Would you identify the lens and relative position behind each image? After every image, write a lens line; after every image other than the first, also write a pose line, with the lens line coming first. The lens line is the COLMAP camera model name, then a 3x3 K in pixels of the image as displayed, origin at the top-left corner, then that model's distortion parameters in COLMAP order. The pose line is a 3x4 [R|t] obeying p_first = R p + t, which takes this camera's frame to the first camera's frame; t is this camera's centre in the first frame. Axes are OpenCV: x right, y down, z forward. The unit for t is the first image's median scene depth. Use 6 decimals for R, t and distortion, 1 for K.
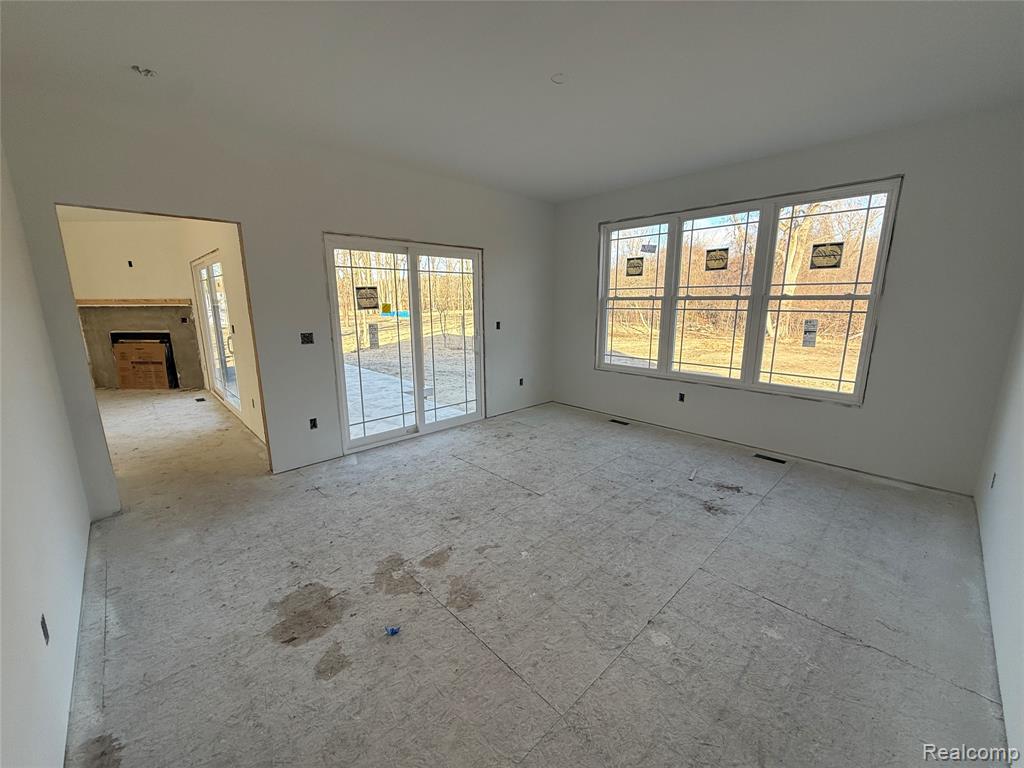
lens RADIAL K [[410.8, 0, 516.7], [0, 410.8, 385.4], [0, 0, 1]] dist [0.002386, 0.000263]
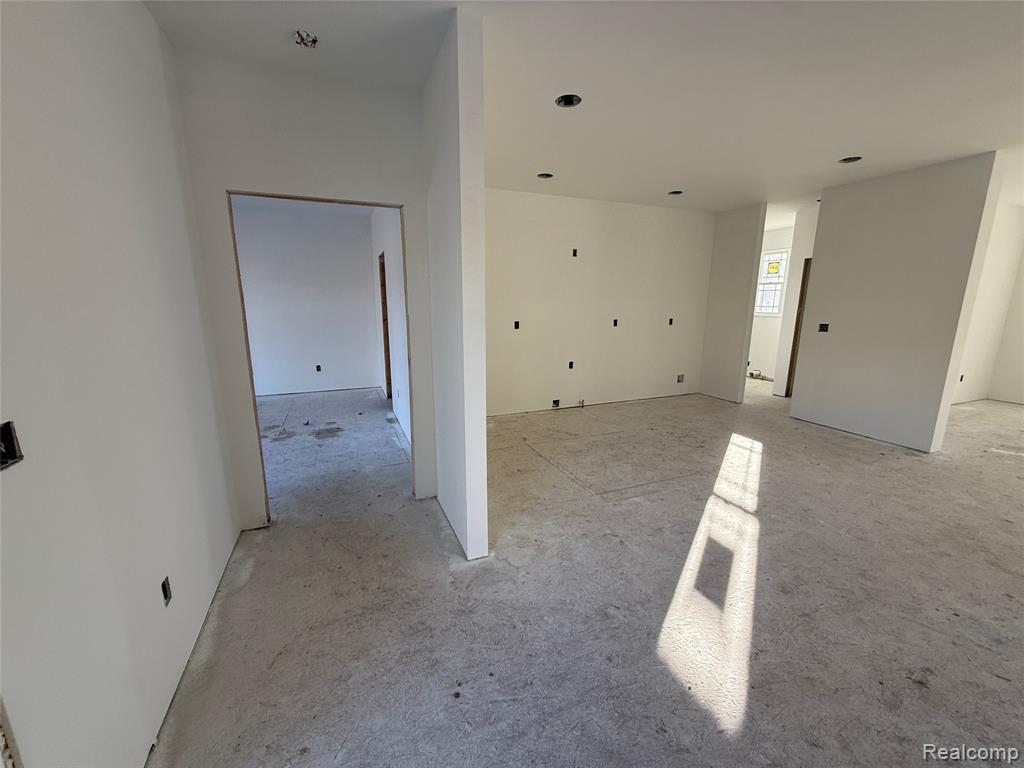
lens RADIAL K [[410.8, 0, 519.6], [0, 410.8, 378.2], [0, 0, 1]] dist [0.002386, 0.000263]
pose [[-0.938416, -0.068066, 0.338737, -1.168800], [0.067226, 0.925695, 0.372249, -0.269941], [-0.338905, 0.372096, -0.864111, 1.286336]]
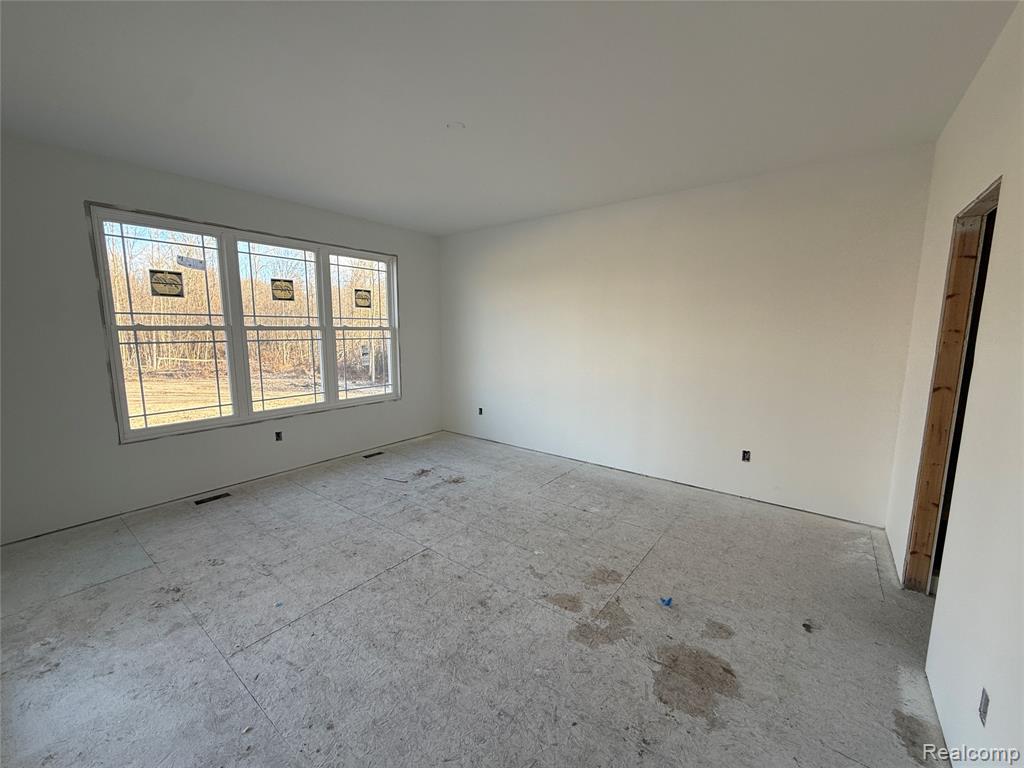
lens RADIAL K [[410.8, 0, 503.4], [0, 410.8, 382.8], [0, 0, 1]] dist [0.002386, 0.000263]
pose [[-0.137873, -0.126551, 0.982332, -0.633717], [0.200067, 0.967801, 0.152759, -0.144950], [-0.970033, 0.217593, -0.108115, 0.689553]]
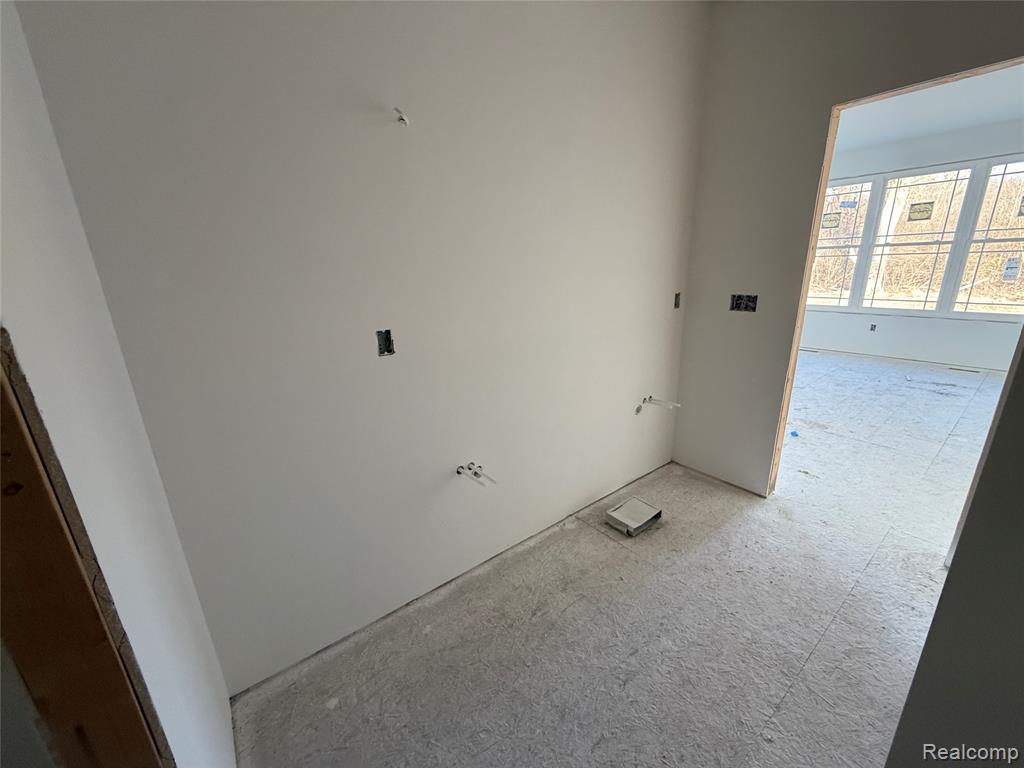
lens RADIAL K [[410.8, 0, 518.0], [0, 410.8, 386.0], [0, 0, 1]] dist [0.002386, 0.000263]
pose [[0.994587, 0.003487, -0.103846, -0.622267], [0.005518, 0.996254, 0.086303, 0.106955], [0.103758, -0.086409, 0.990842, -0.415967]]
